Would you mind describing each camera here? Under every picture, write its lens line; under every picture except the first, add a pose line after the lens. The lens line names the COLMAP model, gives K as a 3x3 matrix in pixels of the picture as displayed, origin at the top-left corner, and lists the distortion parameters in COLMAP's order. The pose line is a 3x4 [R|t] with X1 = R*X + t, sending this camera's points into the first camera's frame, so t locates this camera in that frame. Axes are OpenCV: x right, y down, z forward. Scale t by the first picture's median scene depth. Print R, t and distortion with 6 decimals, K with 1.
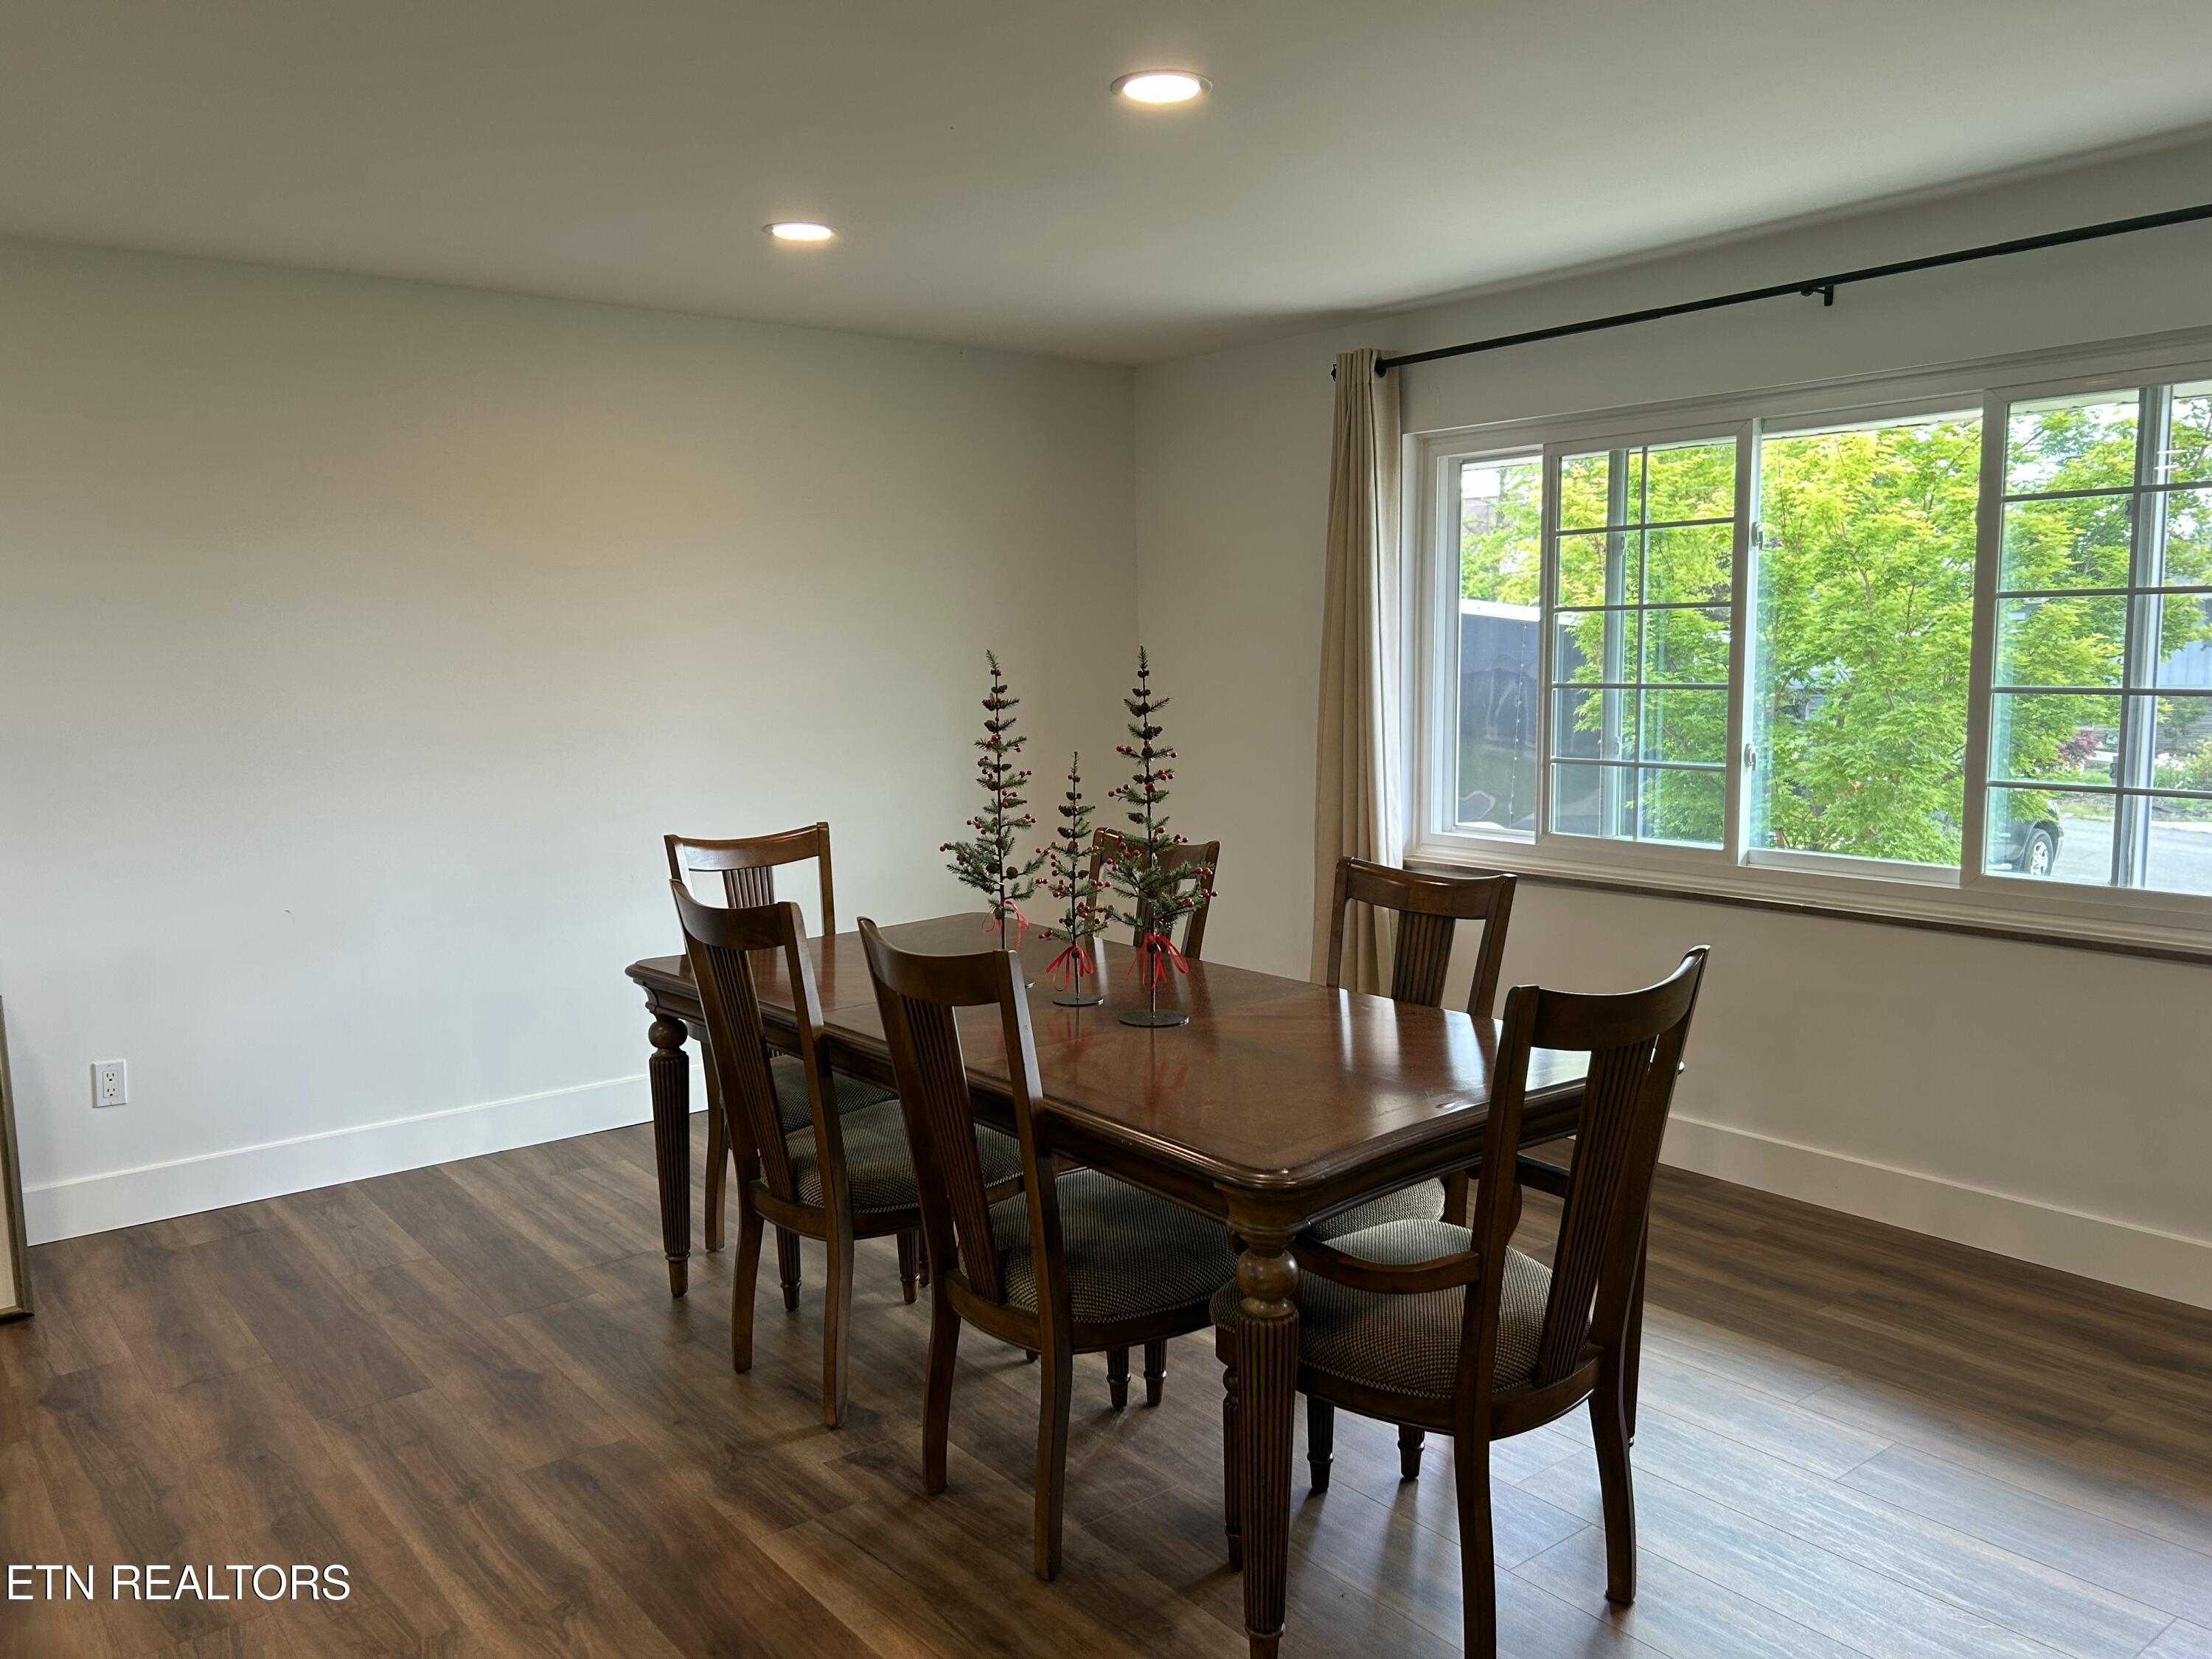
lens RADIAL K [[1657.7, 0, 1095.1], [0, 1657.7, 846.3], [0, 0, 1]] dist [0.049993, -0.053283]
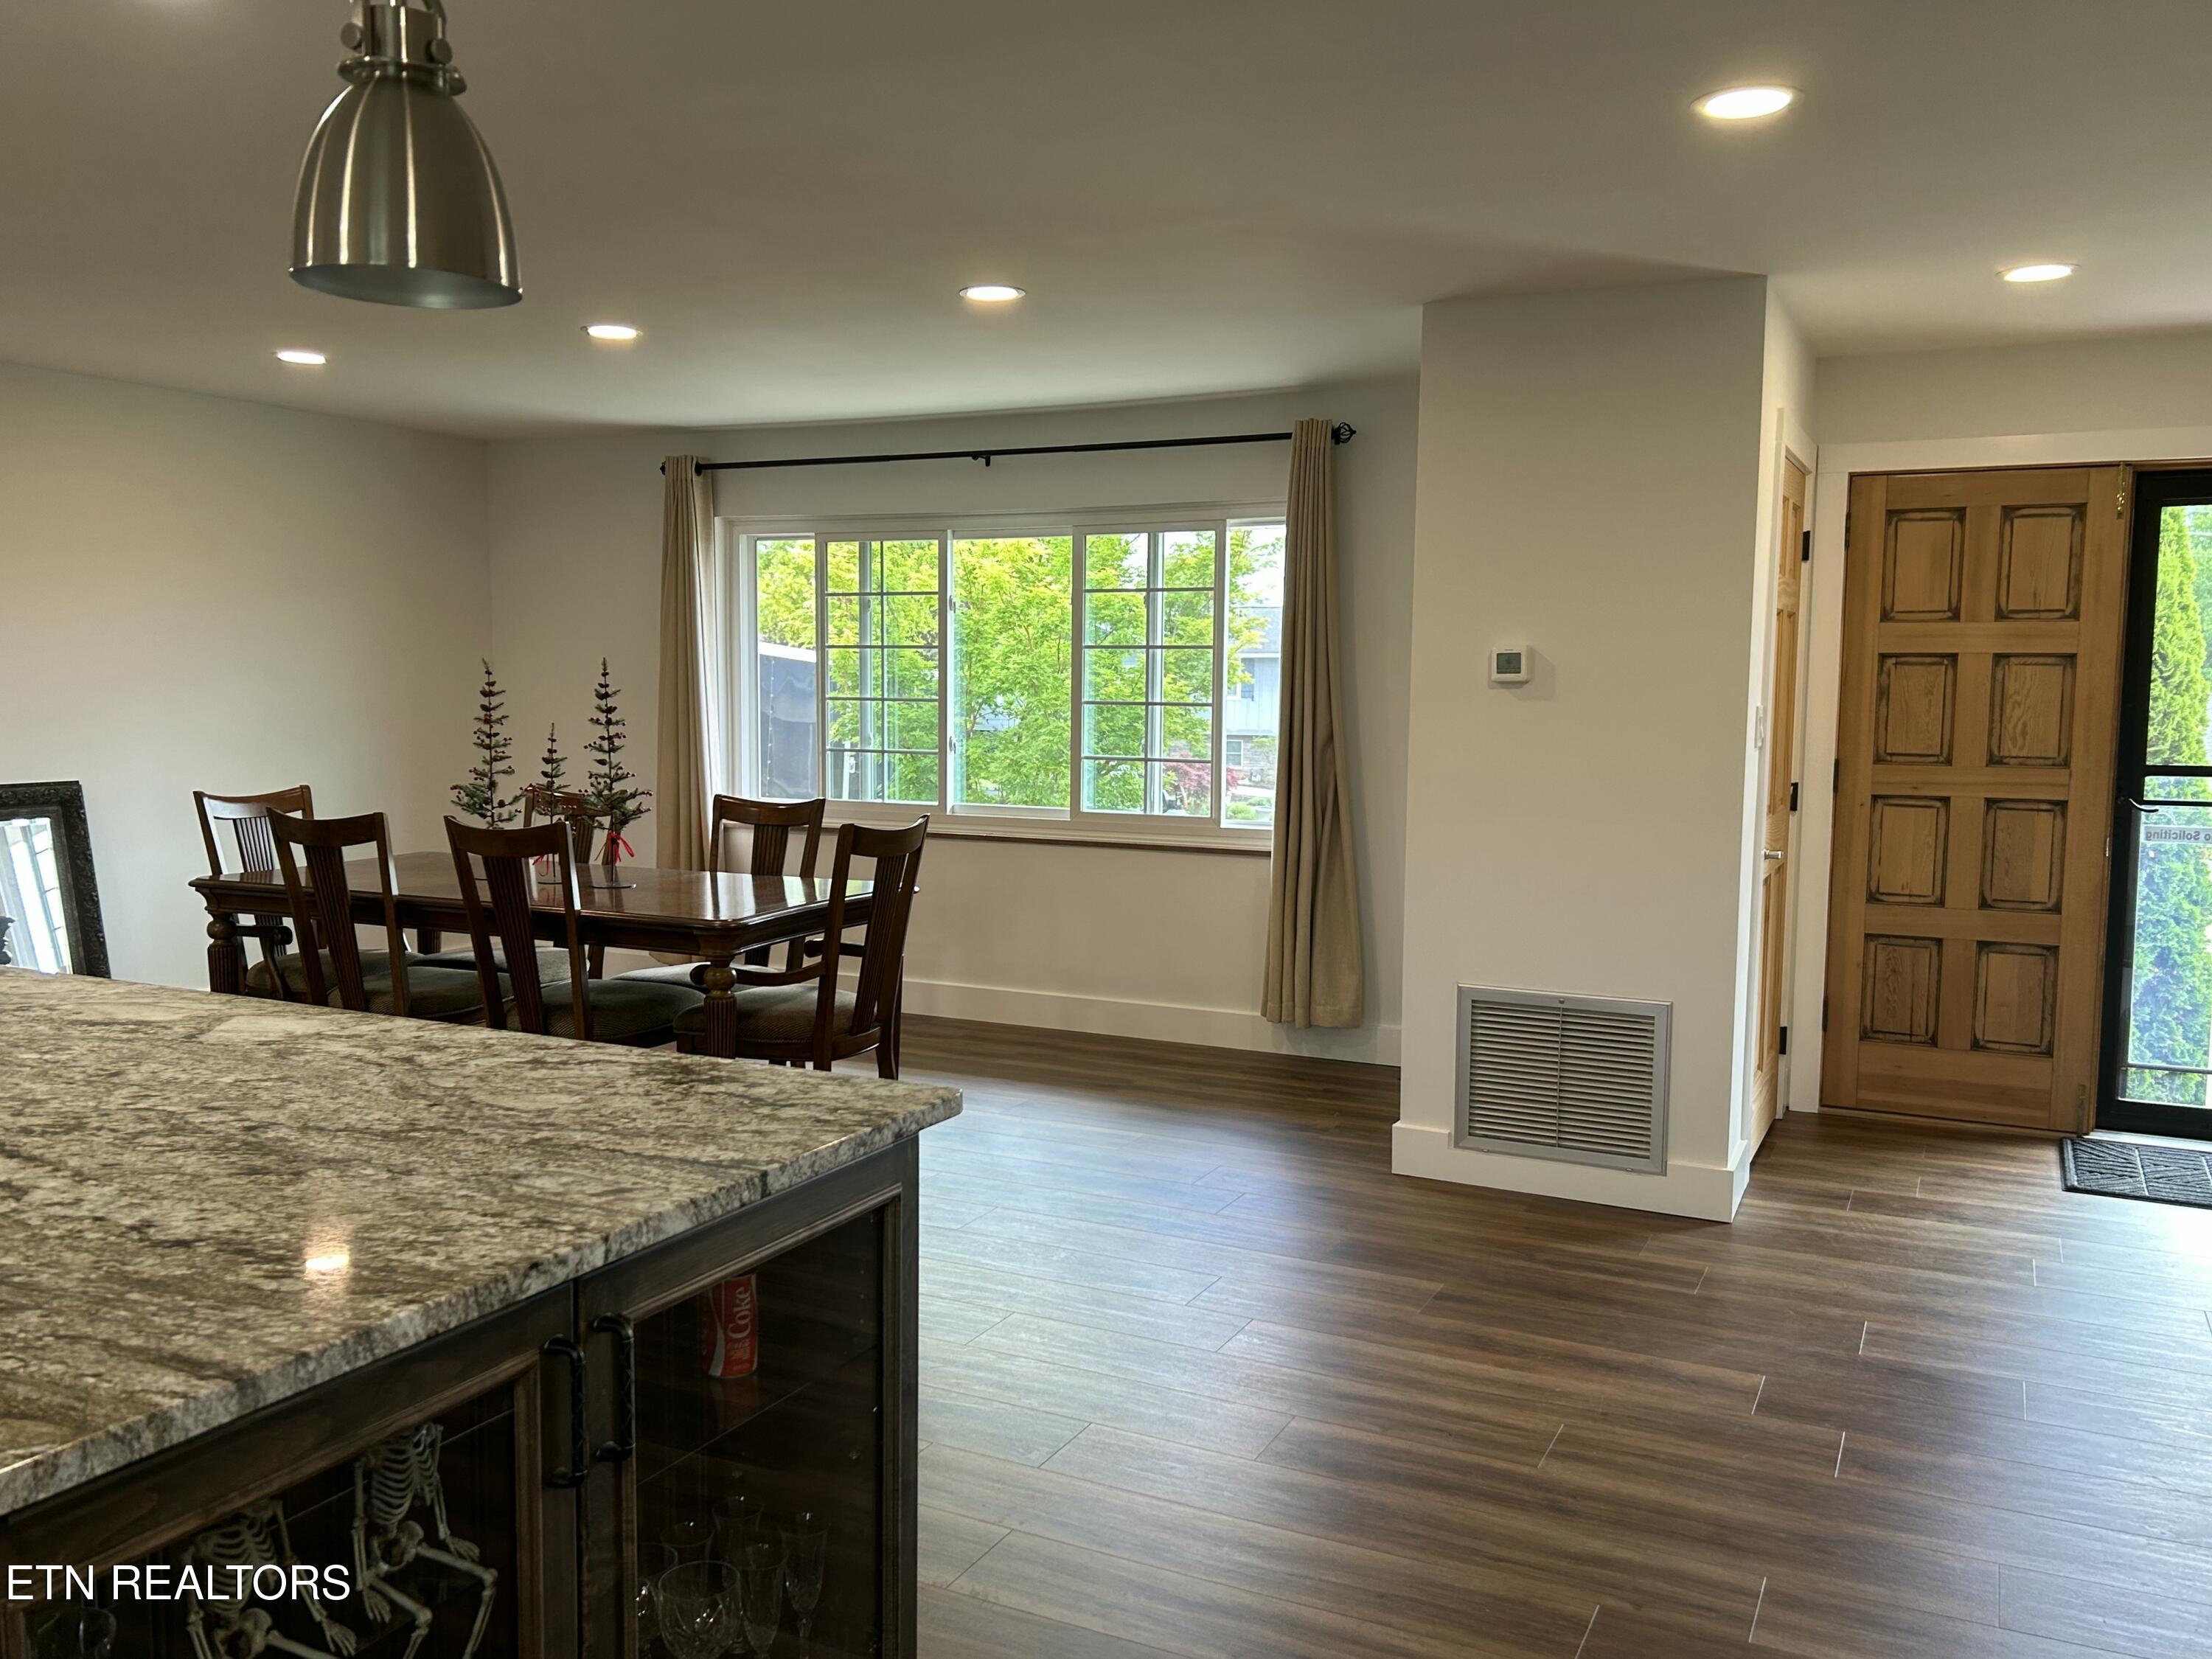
lens RADIAL K [[1803.5, 0, 1108.5], [0, 1803.5, 835.5], [0, 0, 1]] dist [0.017238, -0.000613]
pose [[0.899437, -0.012714, 0.436865, -0.230182], [0.028780, 0.999130, -0.030175, 0.093478], [-0.436102, 0.039714, 0.899021, -0.620185]]
